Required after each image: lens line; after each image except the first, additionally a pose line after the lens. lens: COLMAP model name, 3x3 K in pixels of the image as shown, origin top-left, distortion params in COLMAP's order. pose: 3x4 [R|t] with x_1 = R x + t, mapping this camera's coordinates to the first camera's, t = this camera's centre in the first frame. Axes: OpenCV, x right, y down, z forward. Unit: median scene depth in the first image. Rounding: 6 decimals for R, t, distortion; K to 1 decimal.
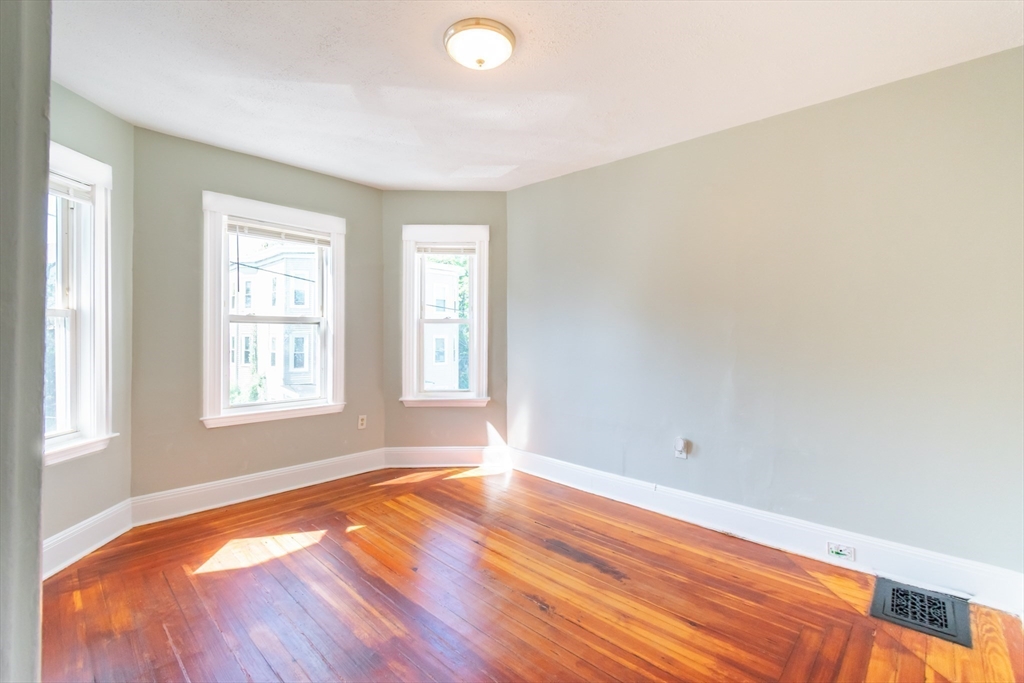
lens RADIAL K [[458.3, 0, 511.2], [0, 458.3, 328.2], [0, 0, 1]] dist [-0.000248, -0.000351]
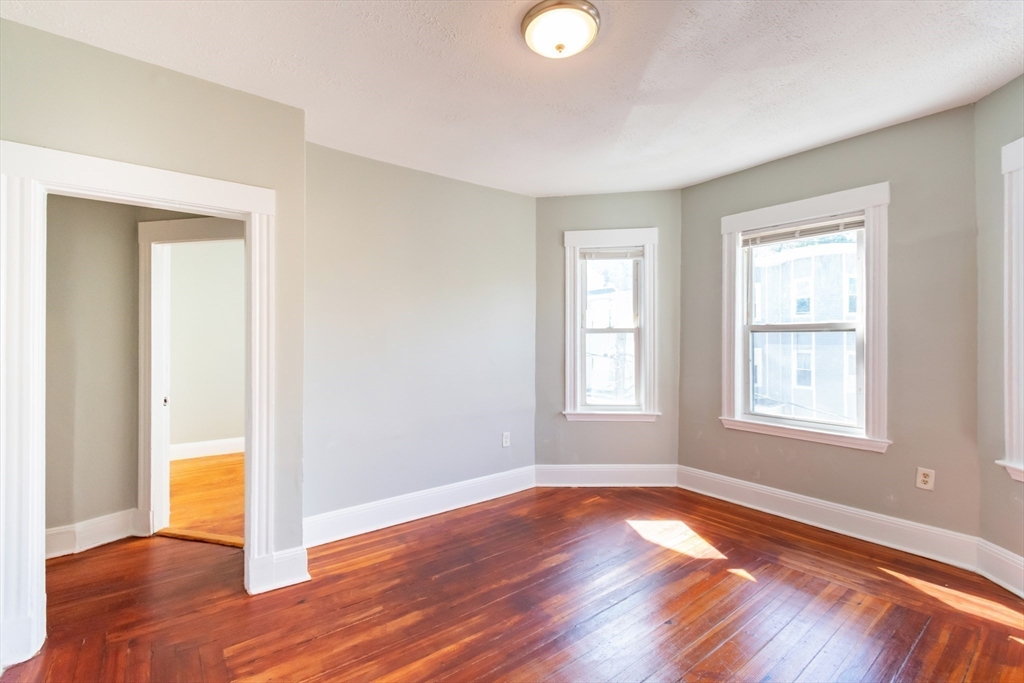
lens RADIAL K [[456.3, 0, 533.4], [0, 456.3, 339.8], [0, 0, 1]] dist [-0.001299, -0.000366]
pose [[-0.138461, -0.005194, -0.990354, 0.502258], [0.012034, 0.999904, -0.006927, 0.004911], [0.990295, -0.012877, -0.138385, 0.678272]]
